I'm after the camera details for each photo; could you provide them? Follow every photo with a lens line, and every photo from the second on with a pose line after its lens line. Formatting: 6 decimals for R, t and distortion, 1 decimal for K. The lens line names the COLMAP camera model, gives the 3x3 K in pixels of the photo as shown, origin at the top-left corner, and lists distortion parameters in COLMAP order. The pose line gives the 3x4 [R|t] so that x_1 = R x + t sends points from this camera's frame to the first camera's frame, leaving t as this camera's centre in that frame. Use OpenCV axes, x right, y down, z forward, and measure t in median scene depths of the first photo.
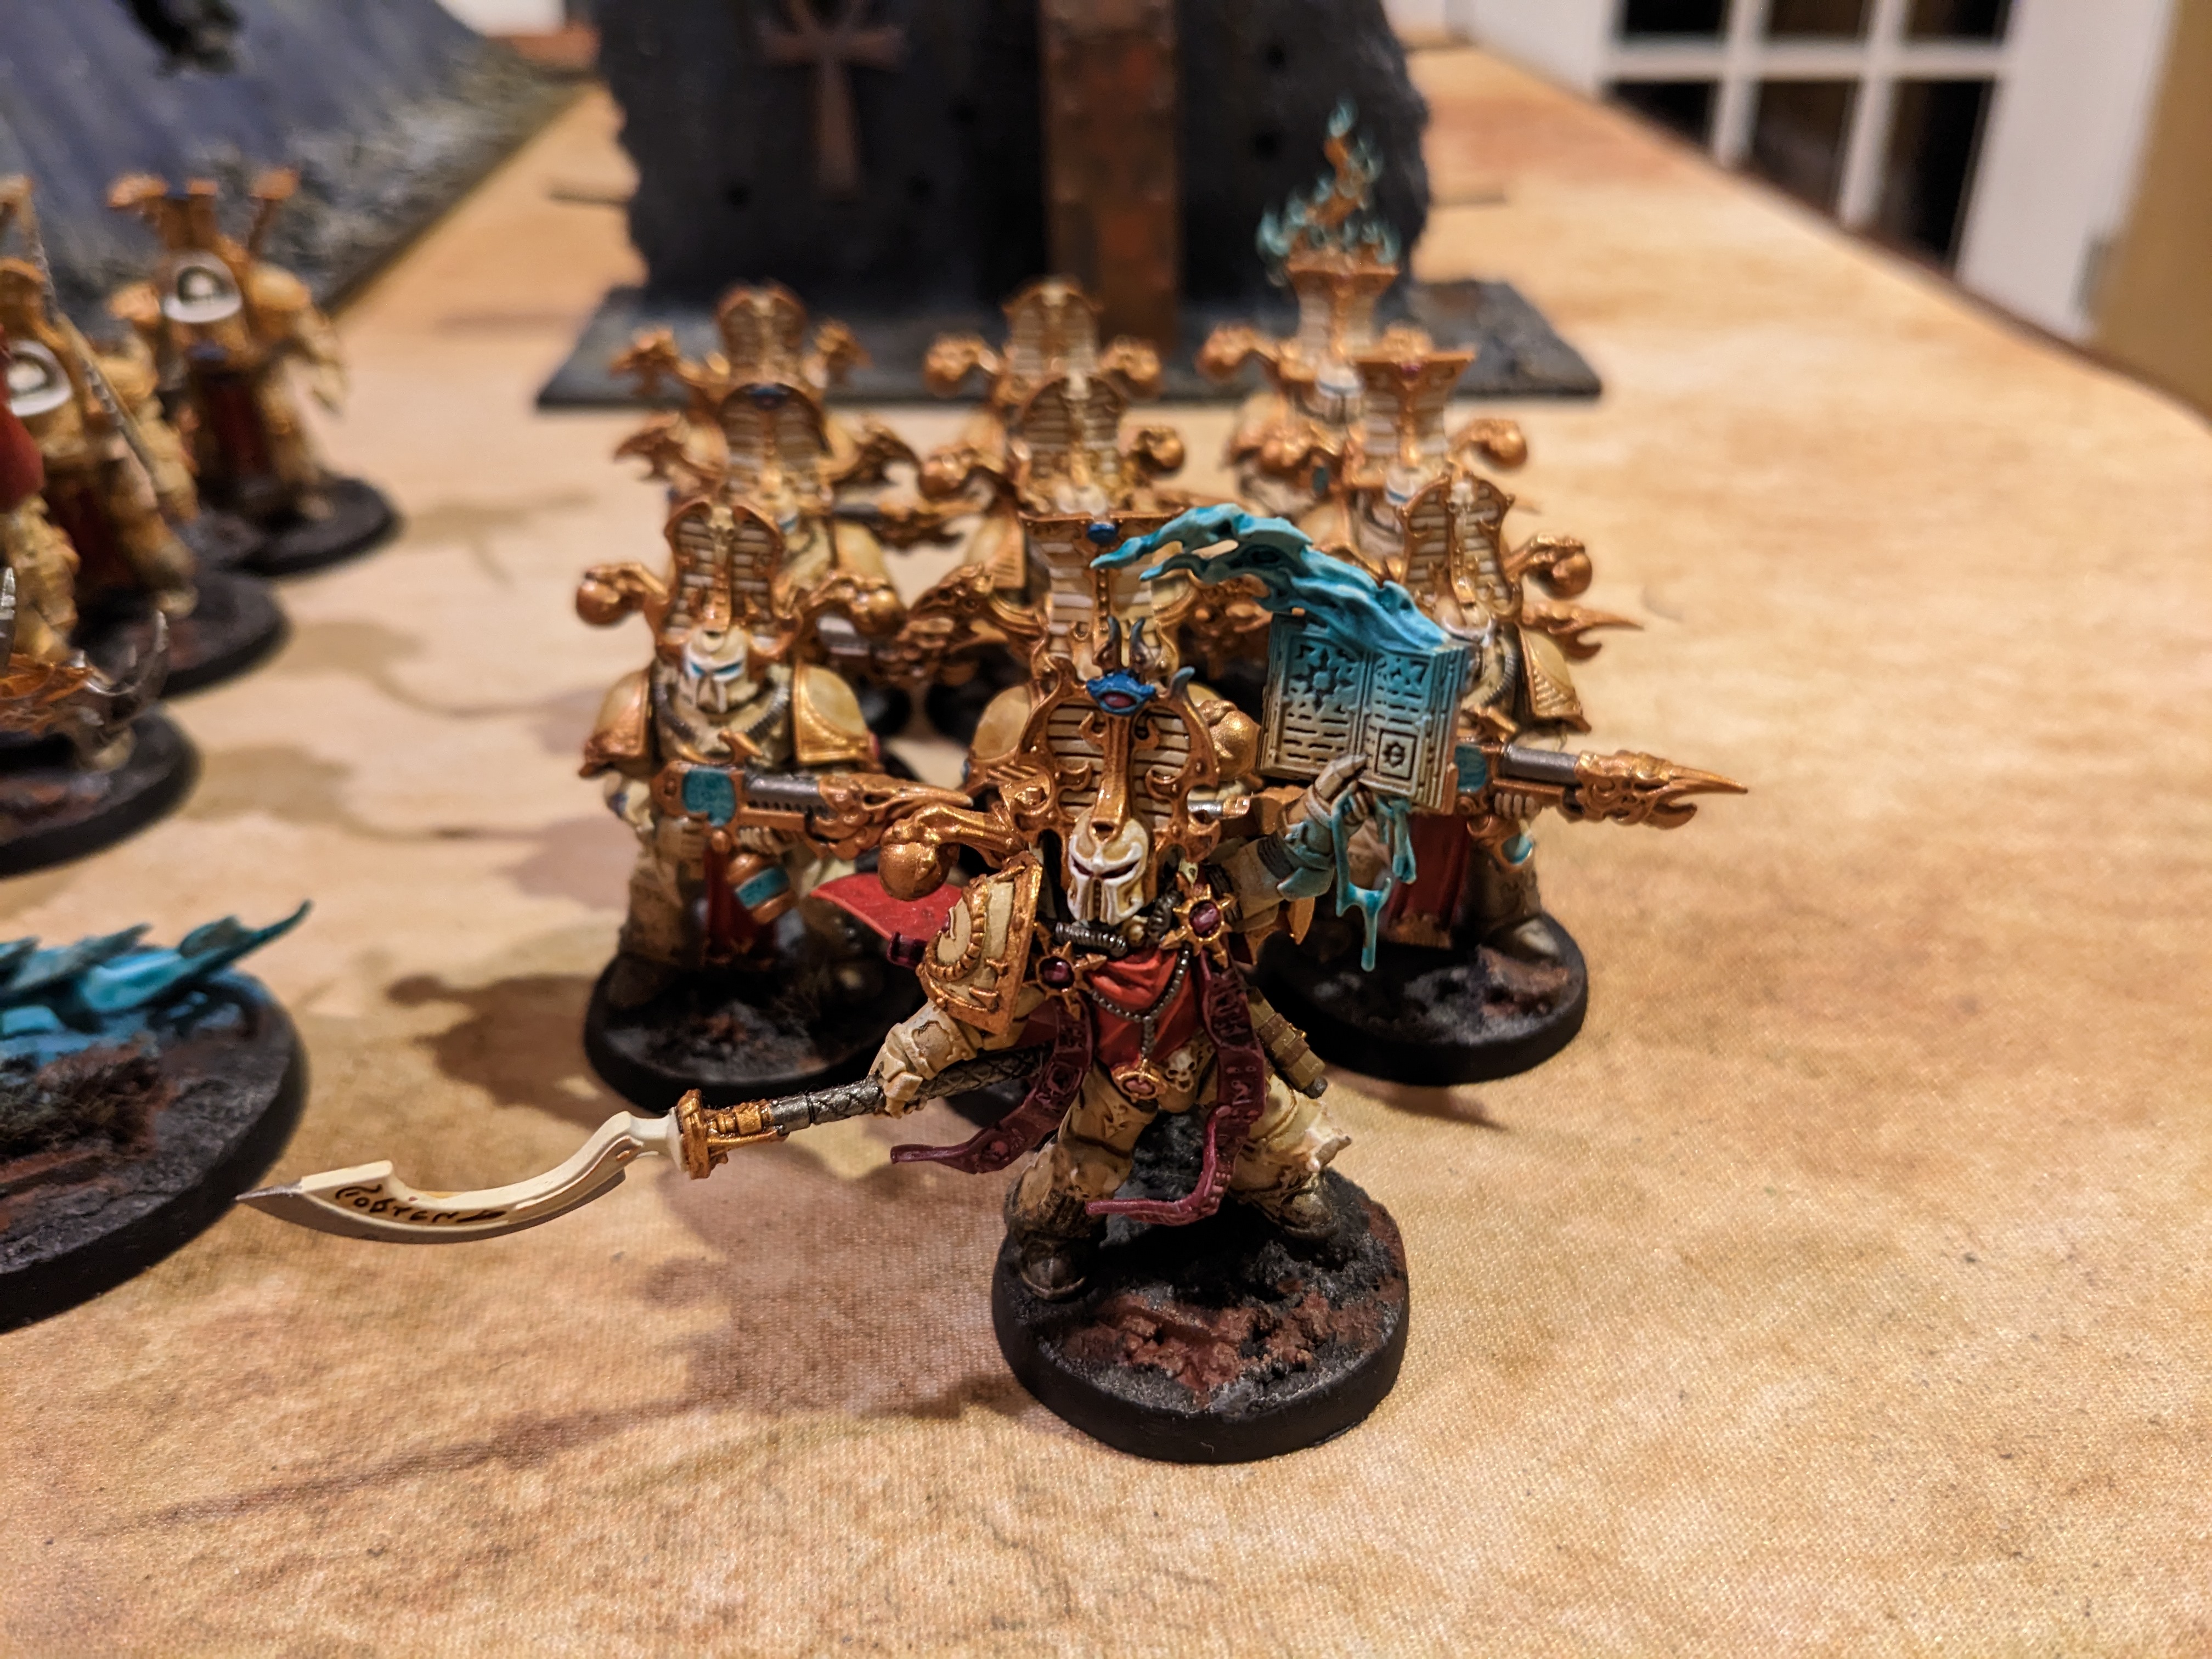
lens RADIAL K [[1804.0, 0, 1011.7], [0, 1804.0, 840.1], [0, 0, 1]] dist [0.001793, -0.015478]
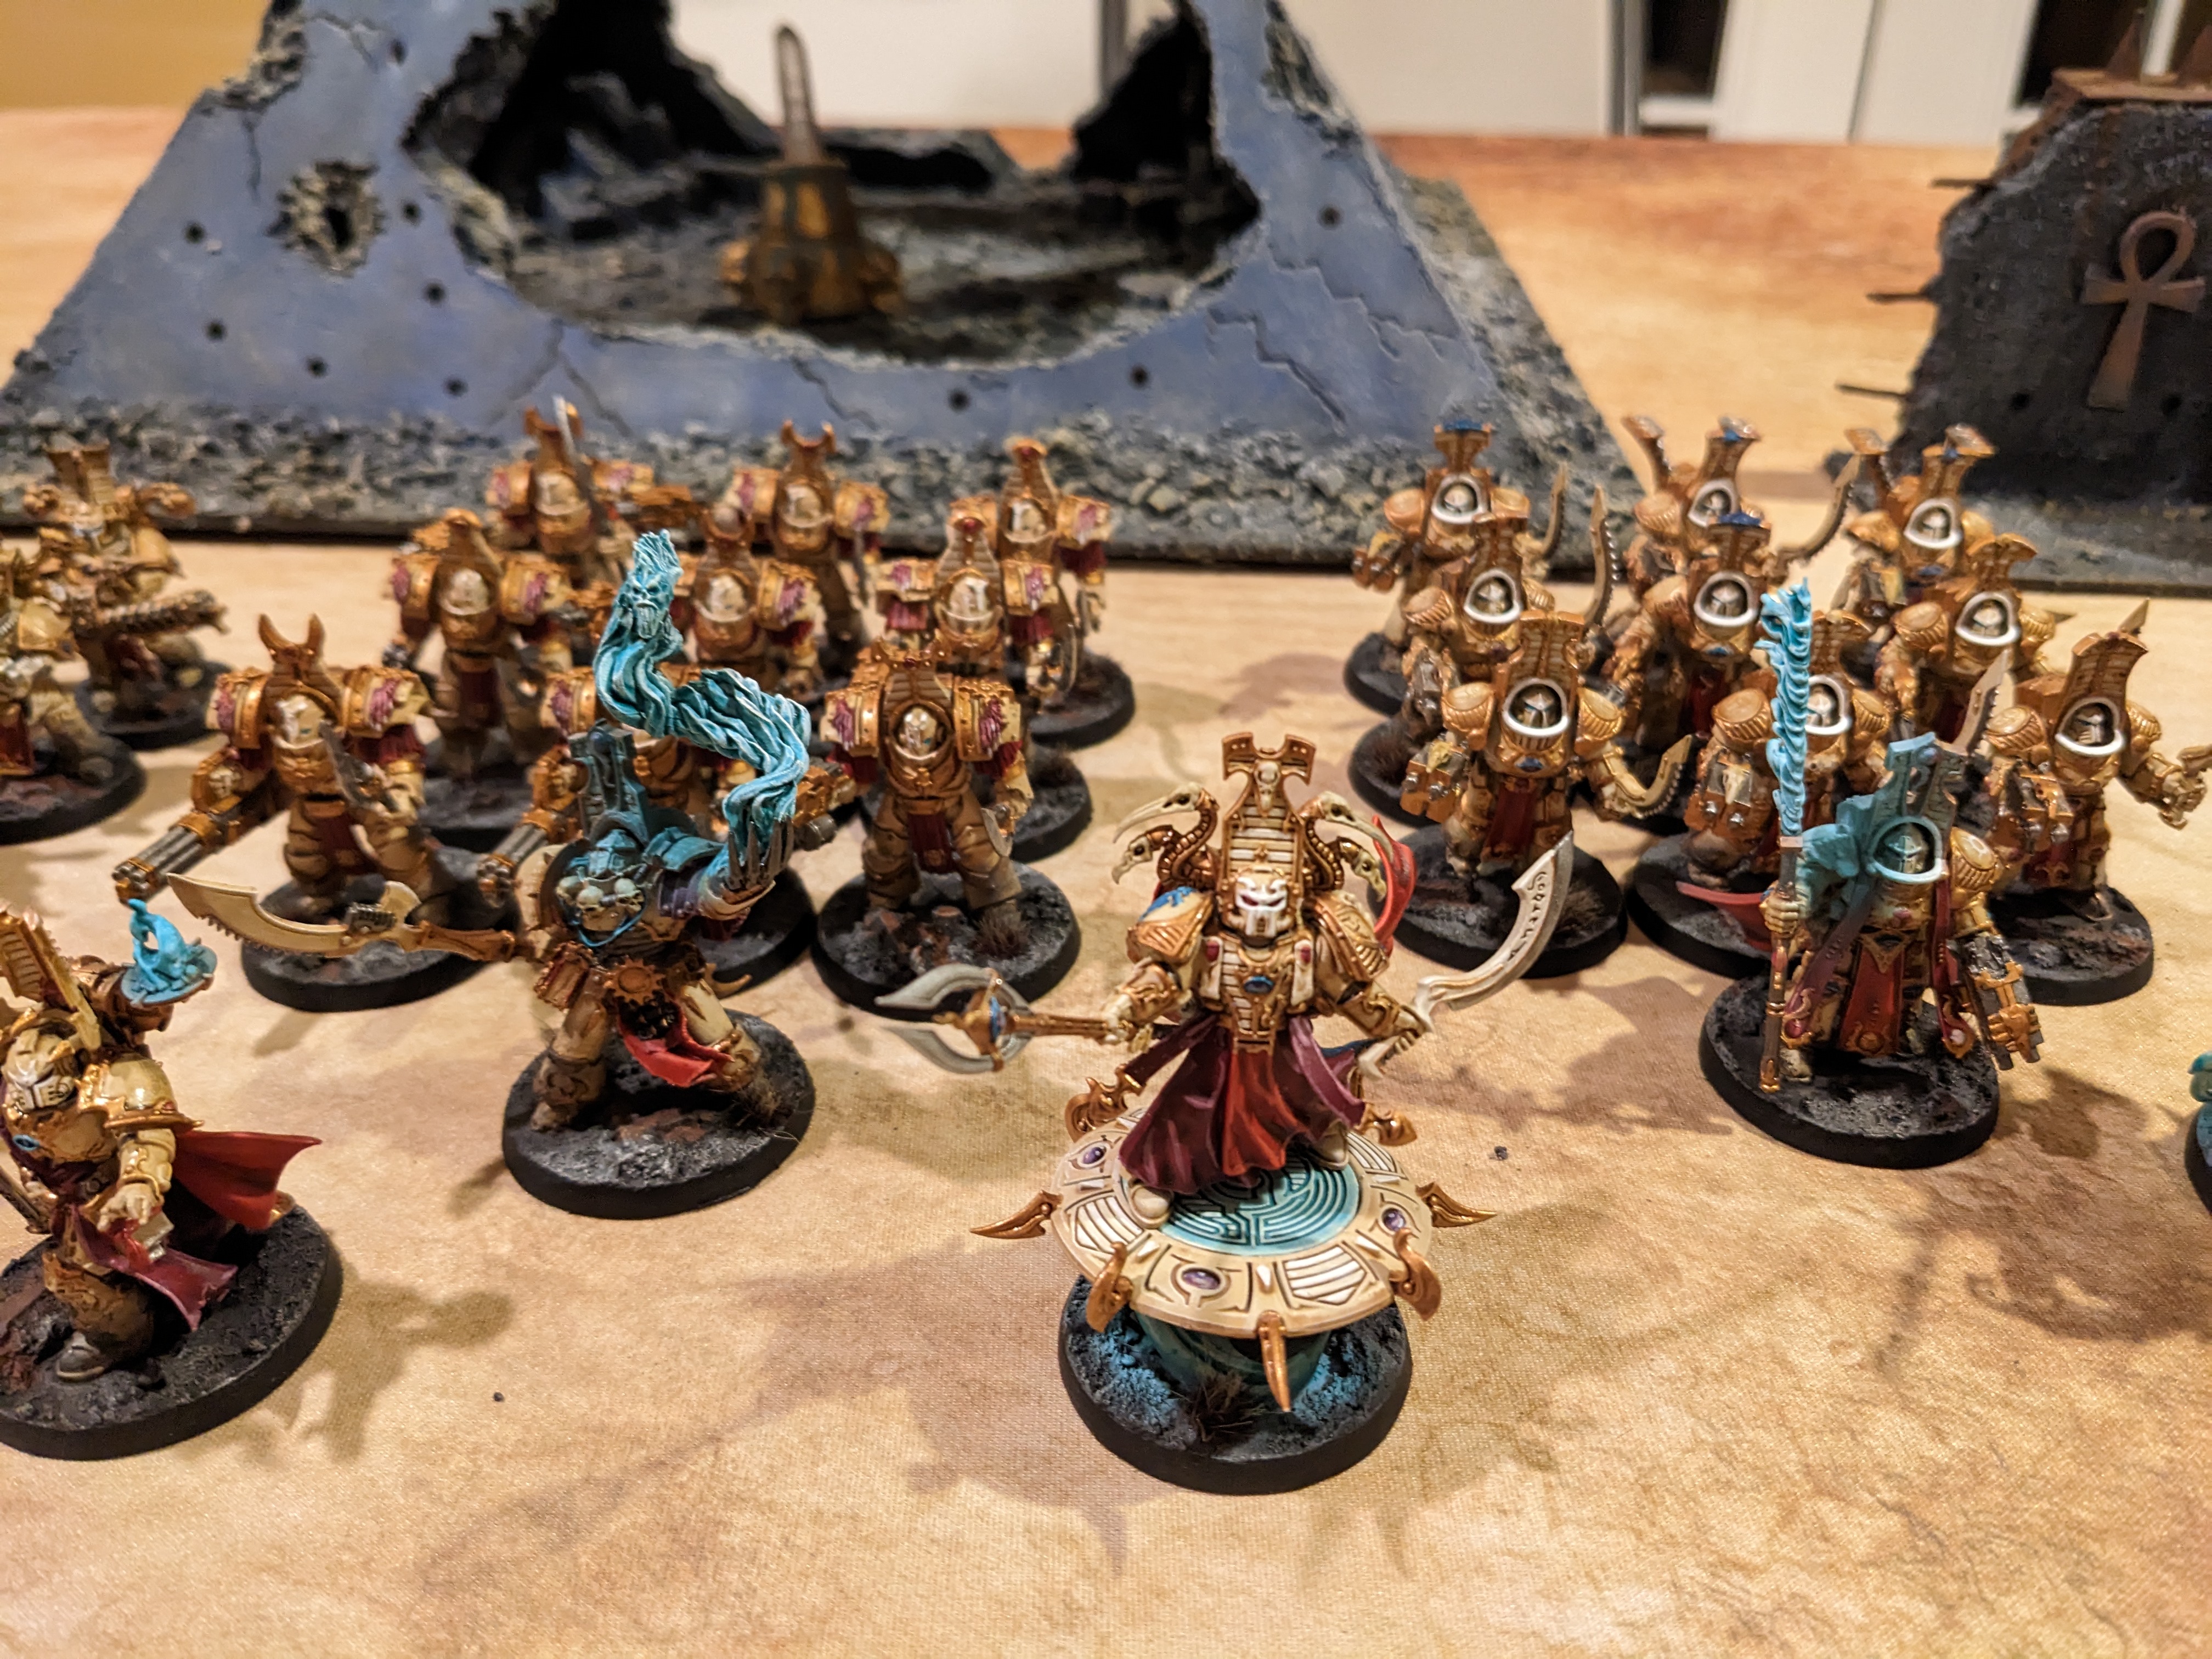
lens RADIAL K [[1723.1, 0, 1100.5], [0, 1723.1, 823.8], [0, 0, 1]] dist [0.043491, -0.094550]
pose [[0.995417, 0.063063, -0.071885, -1.922276], [-0.062902, 0.998010, 0.004496, -0.111500], [0.072025, 0.000047, 0.997403, -0.606339]]
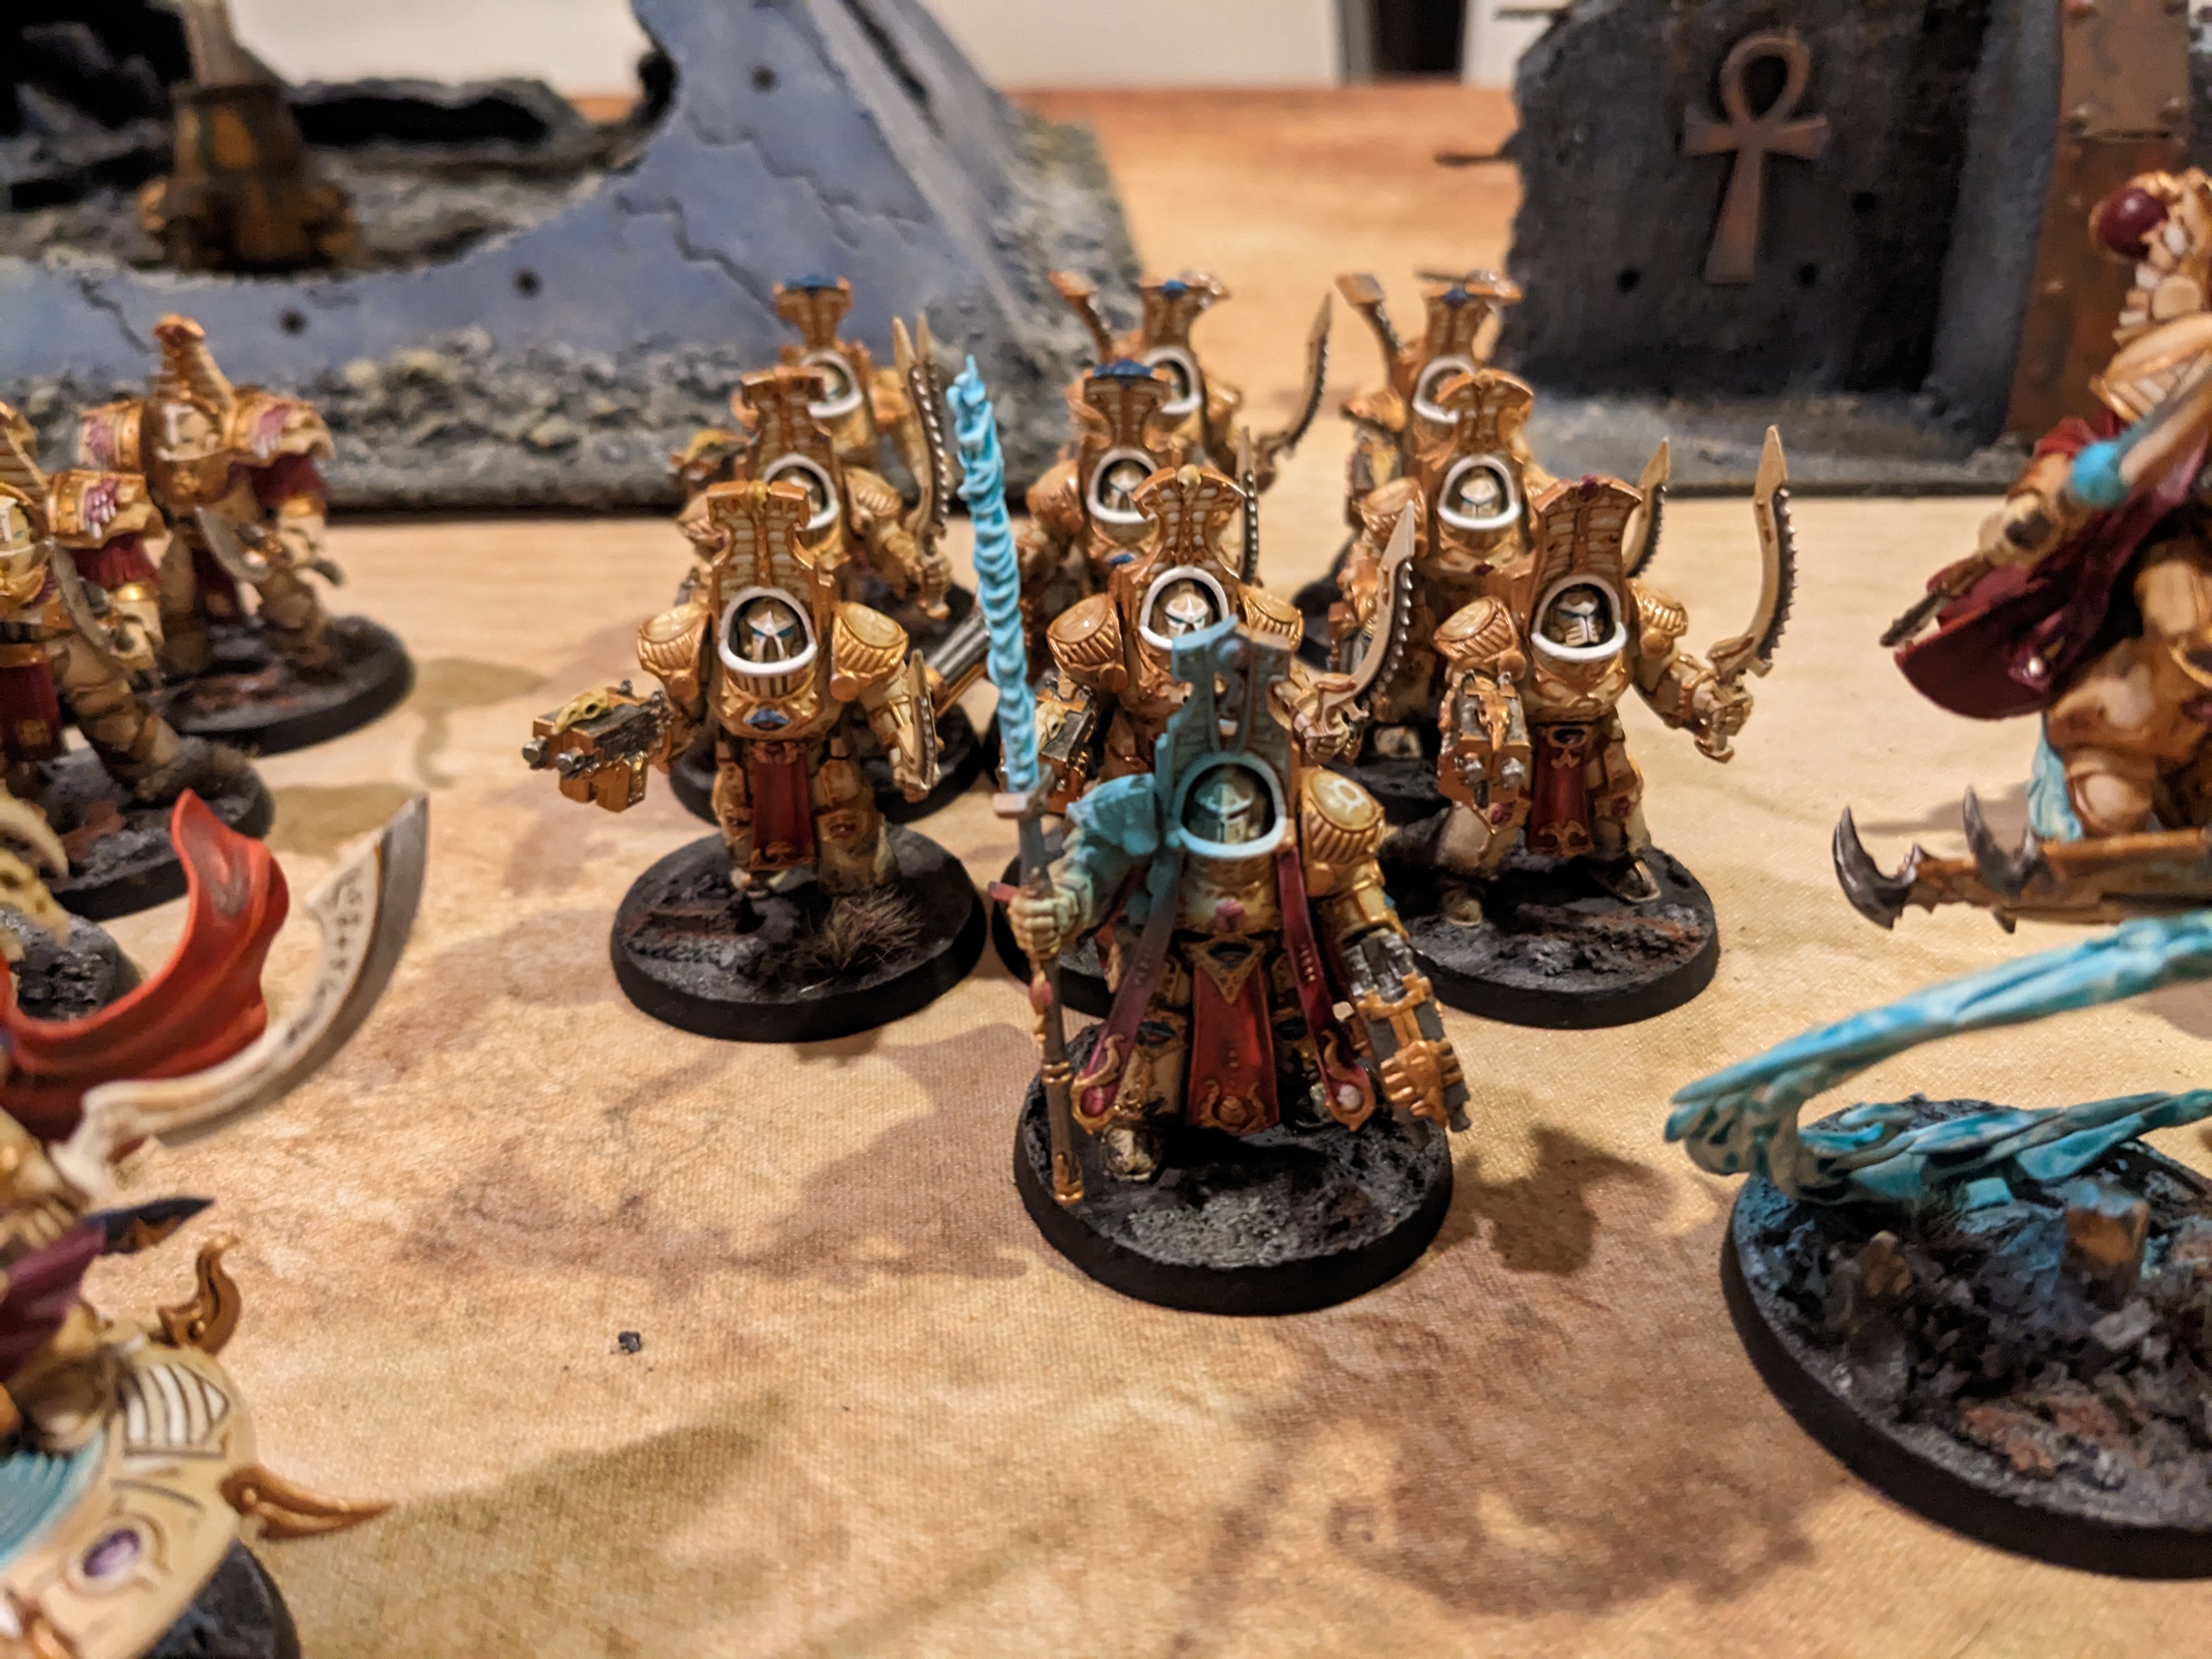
lens RADIAL K [[1755.0, 0, 1067.6], [0, 1755.0, 775.8], [0, 0, 1]] dist [0.026293, -0.098967]
pose [[0.999993, 0.002796, -0.002388, -1.328224], [-0.002905, 0.998898, -0.046842, -0.095849], [0.002255, 0.046849, 0.998899, 0.089336]]
